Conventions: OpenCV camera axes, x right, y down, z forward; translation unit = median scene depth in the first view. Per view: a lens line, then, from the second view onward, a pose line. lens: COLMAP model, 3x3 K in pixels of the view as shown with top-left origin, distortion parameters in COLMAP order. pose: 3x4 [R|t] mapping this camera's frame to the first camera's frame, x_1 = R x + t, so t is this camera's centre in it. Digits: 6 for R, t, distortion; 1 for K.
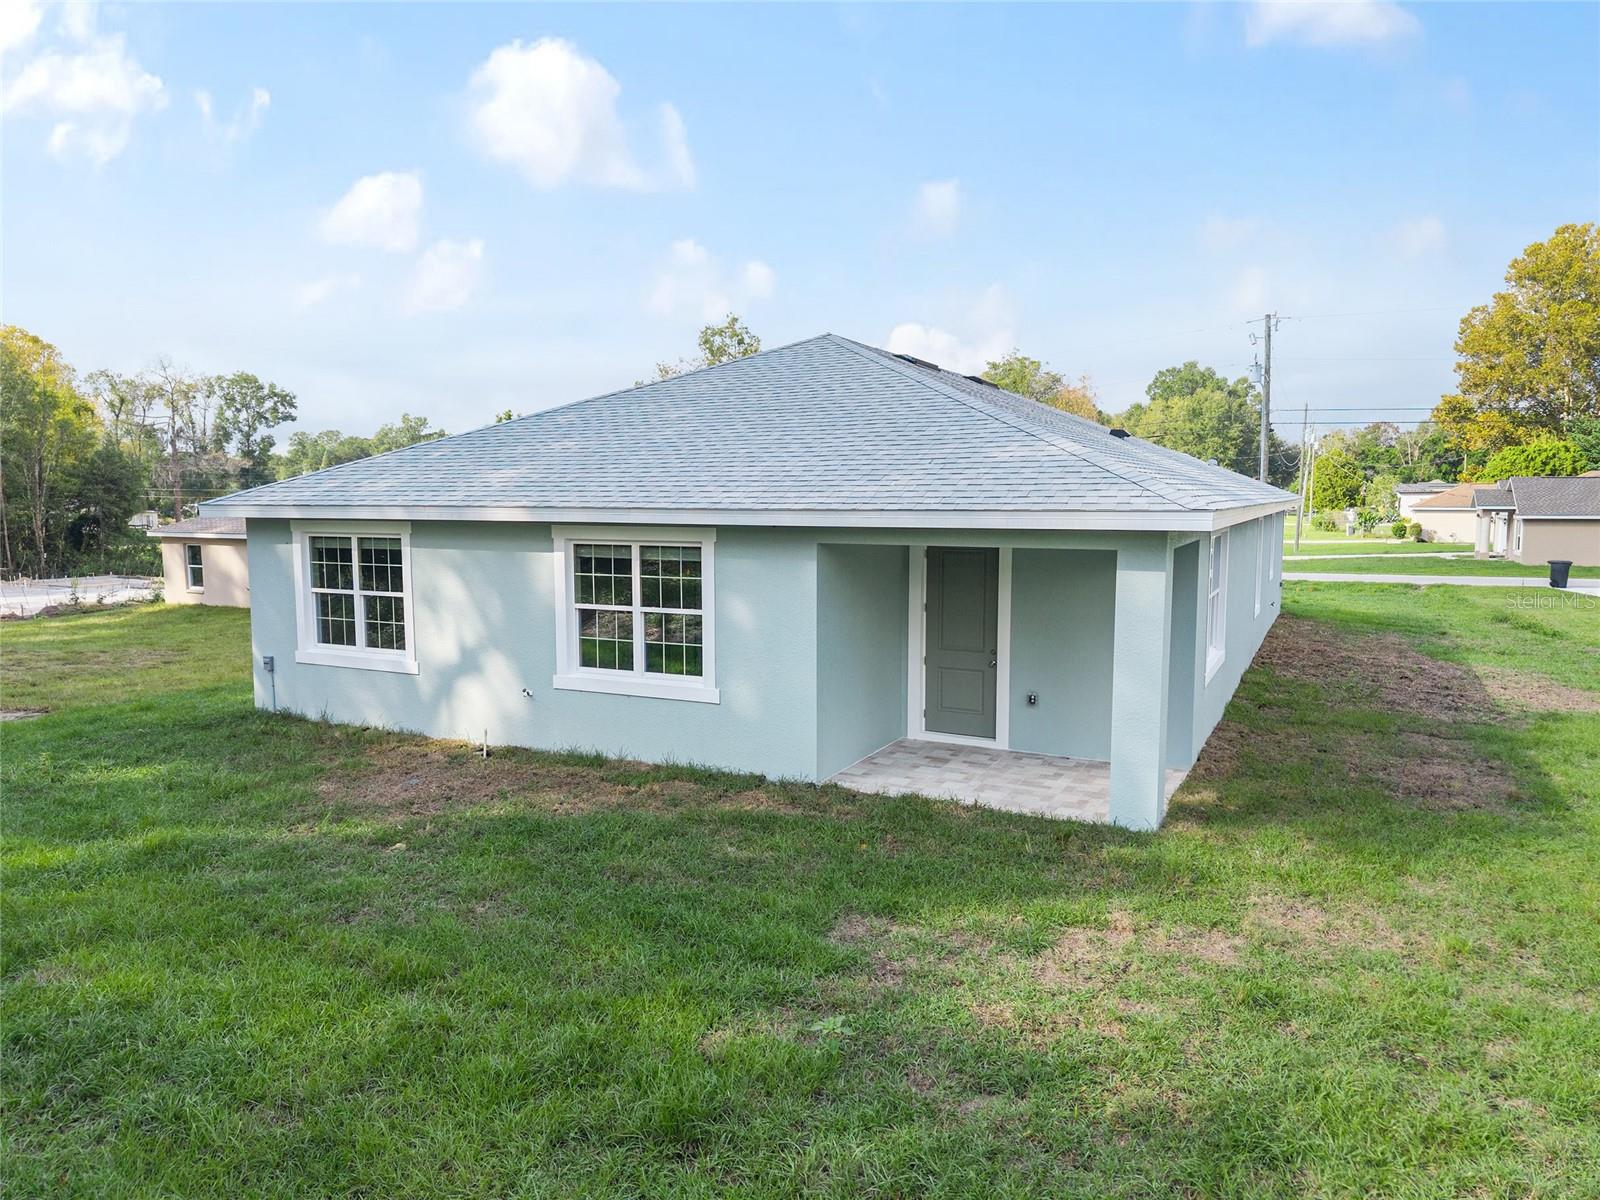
lens RADIAL K [[1071.3, 0, 793.4], [0, 1071.3, 600.7], [0, 0, 1]] dist [0.018631, -0.018783]
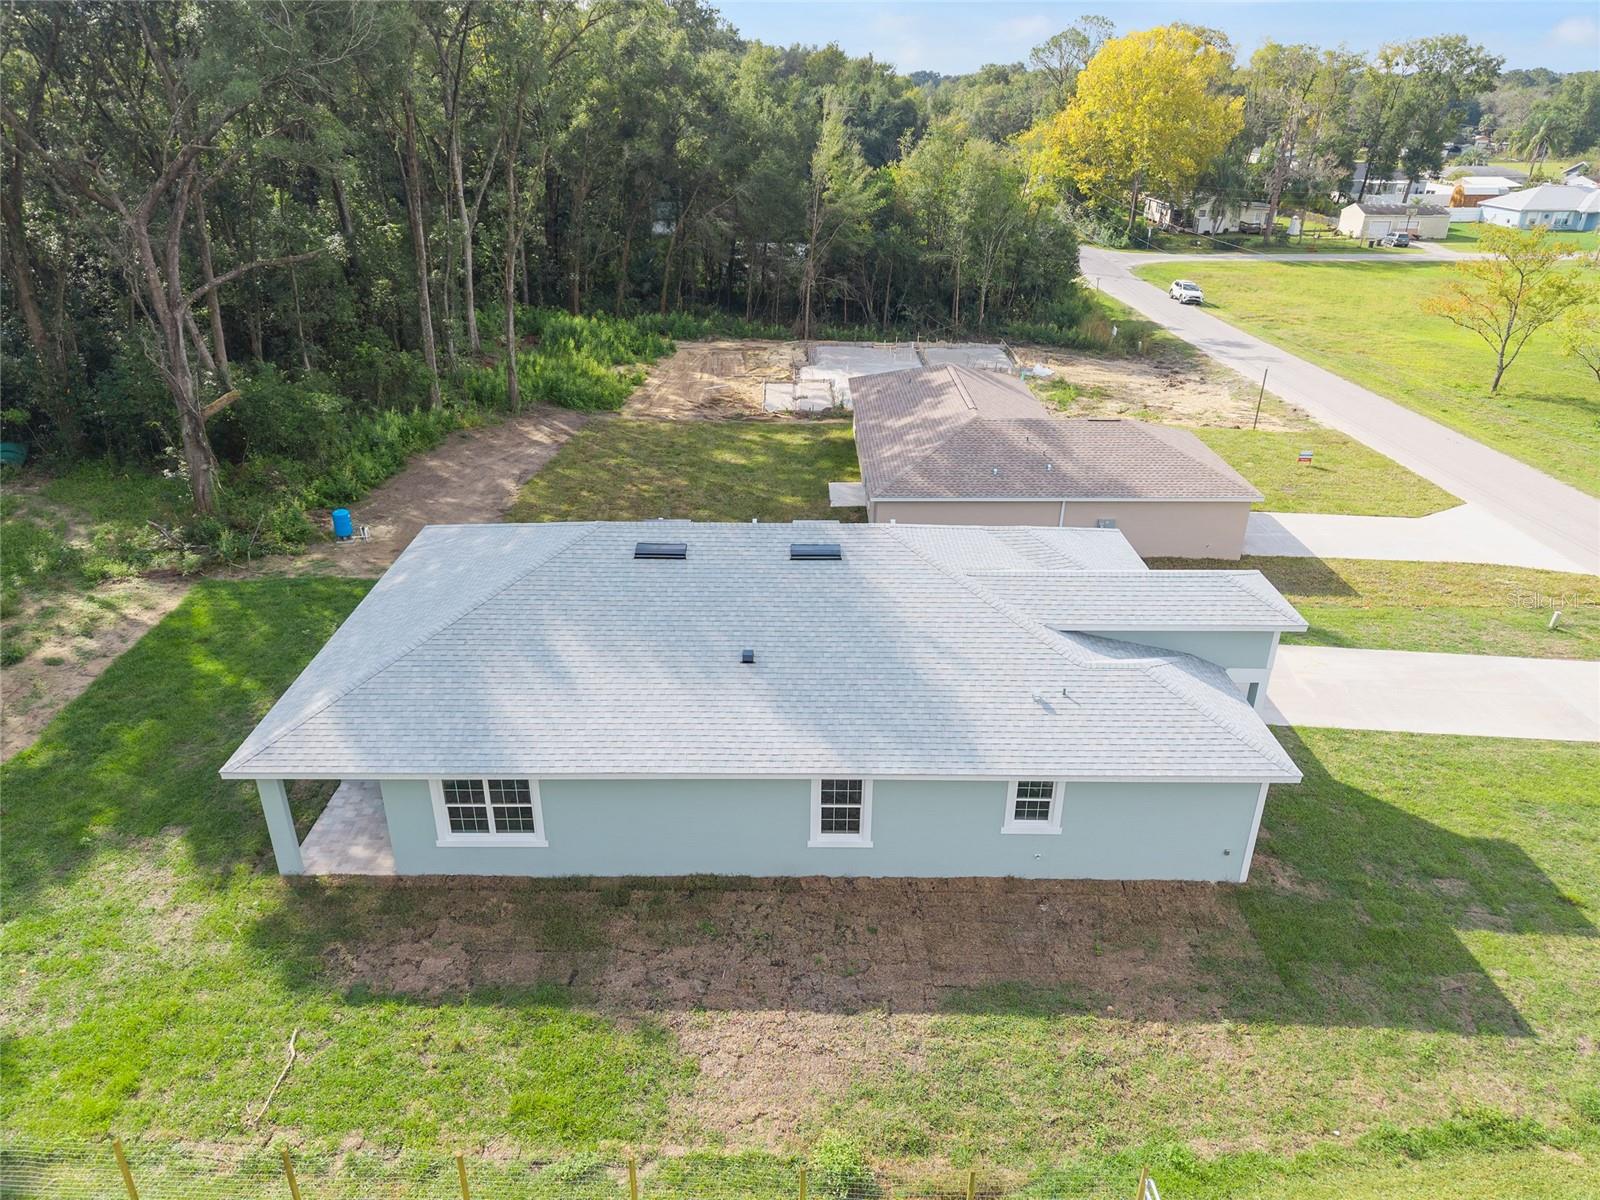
lens RADIAL K [[1071.3, 0, 793.4], [0, 1071.3, 600.7], [0, 0, 1]] dist [0.018631, -0.018783]
pose [[0.452270, 0.383947, -0.805007, 1.704661], [-0.088841, 0.917500, 0.387688, -0.915475], [0.887445, -0.103822, 0.449068, 0.677795]]
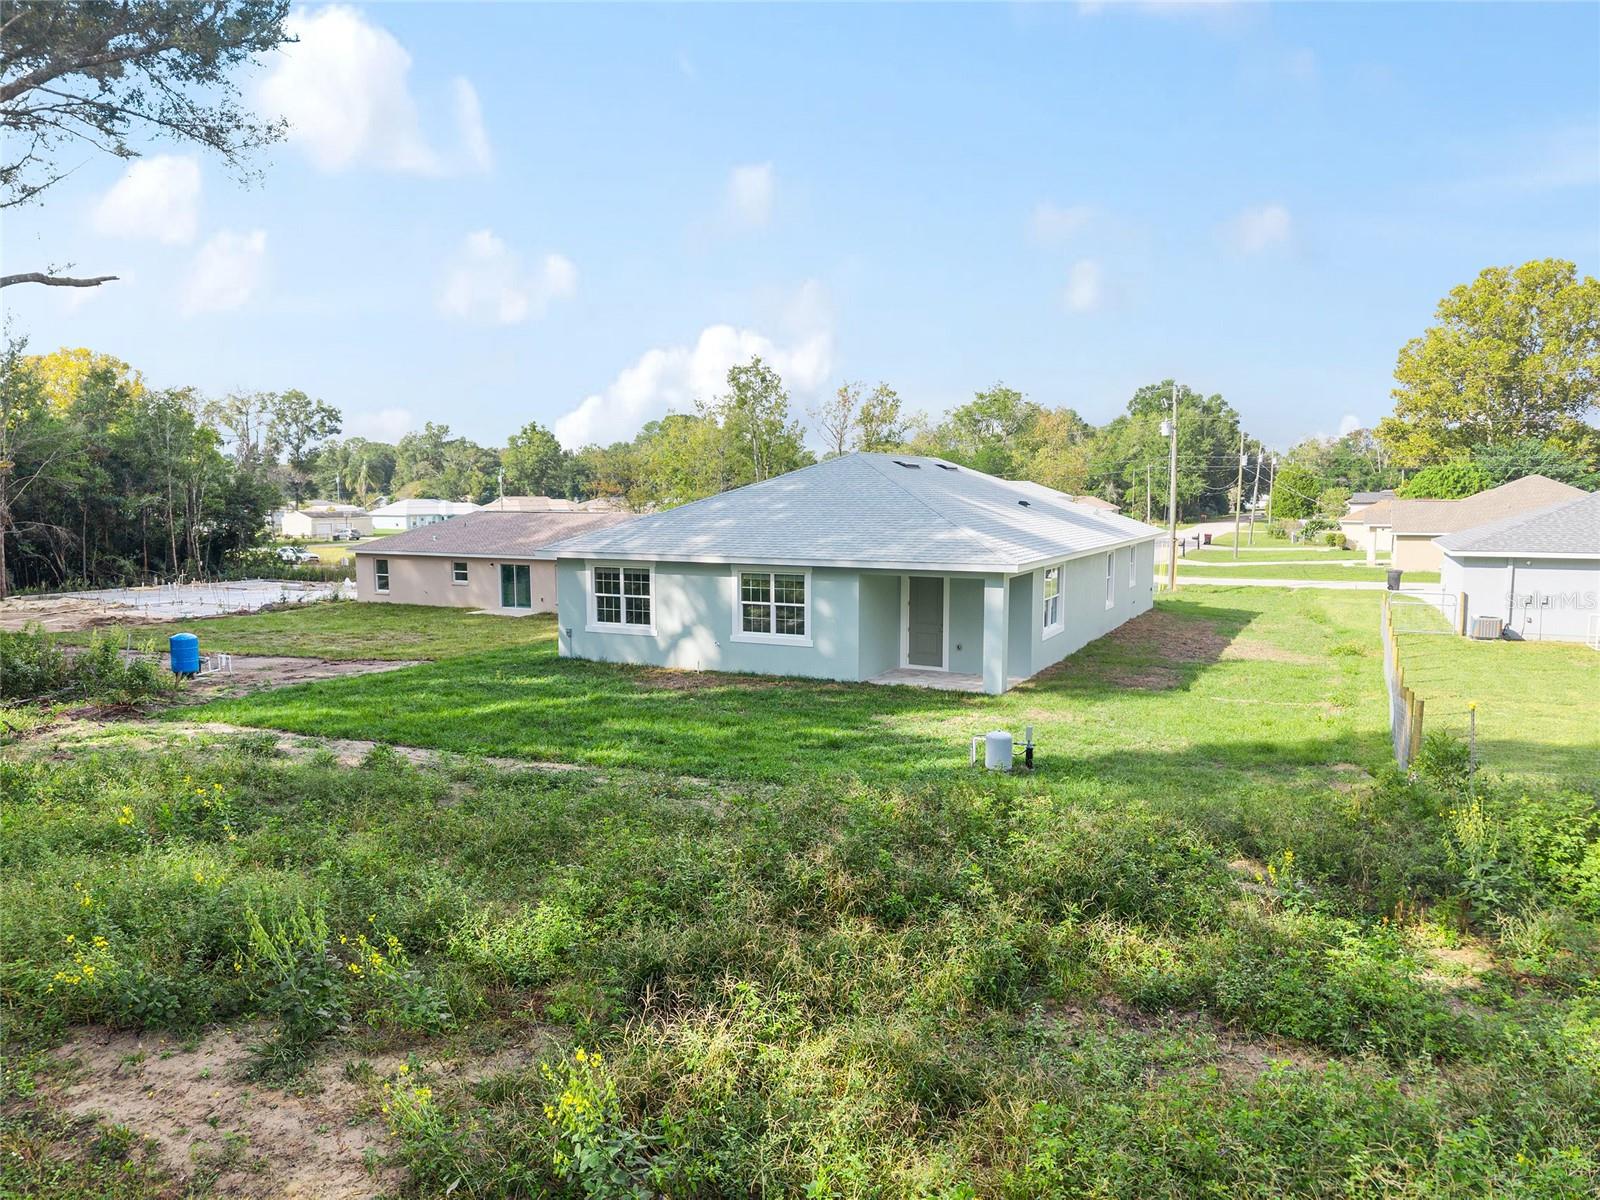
lens RADIAL K [[1064.7, 0, 793.8], [0, 1064.7, 605.6], [0, 0, 1]] dist [0.082210, -0.144811]
pose [[1.000000, 0.000121, -0.000093, -0.088870], [-0.000120, 0.999988, 0.004883, 0.000741], [0.000093, -0.004883, 0.999988, -0.958602]]
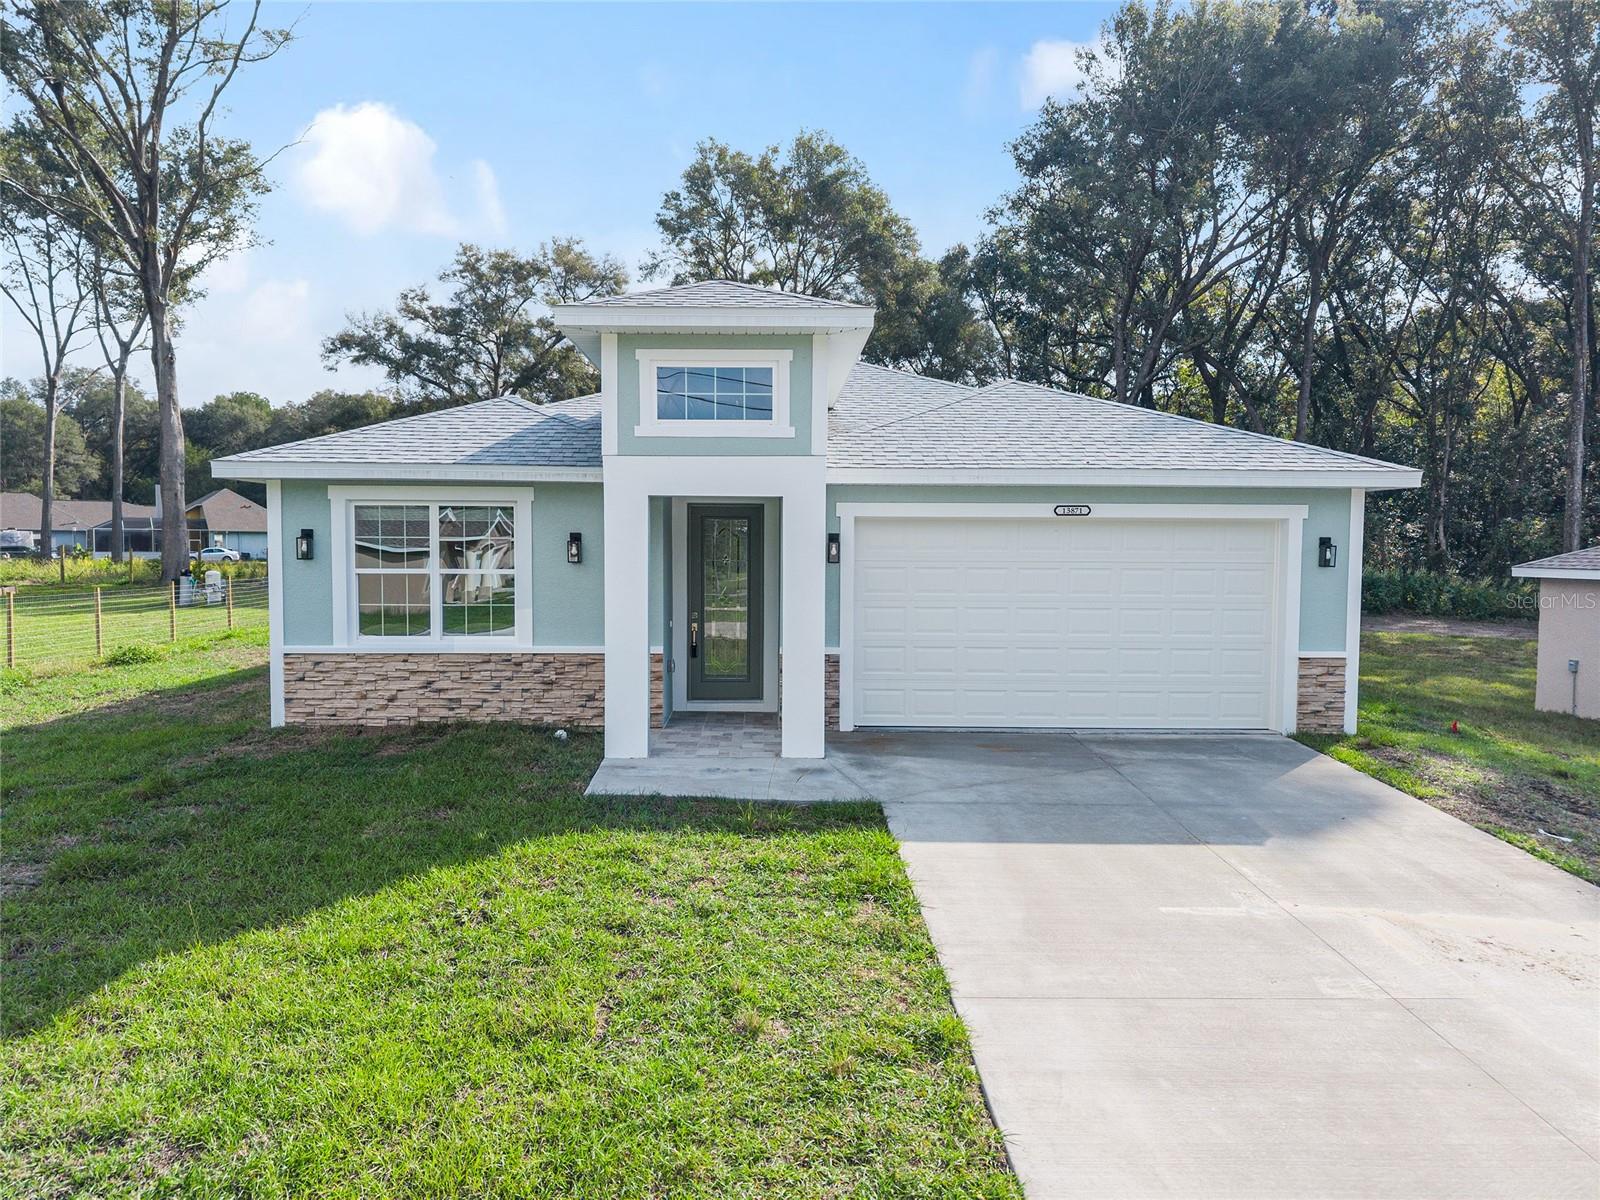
lens RADIAL K [[1071.3, 0, 793.4], [0, 1071.3, 600.7], [0, 0, 1]] dist [0.018631, -0.018783]
pose [[-0.877190, 0.015957, -0.479879, 0.927781], [-0.054683, 0.989625, 0.132864, -0.208880], [0.477020, 0.142788, -0.867216, 2.852453]]
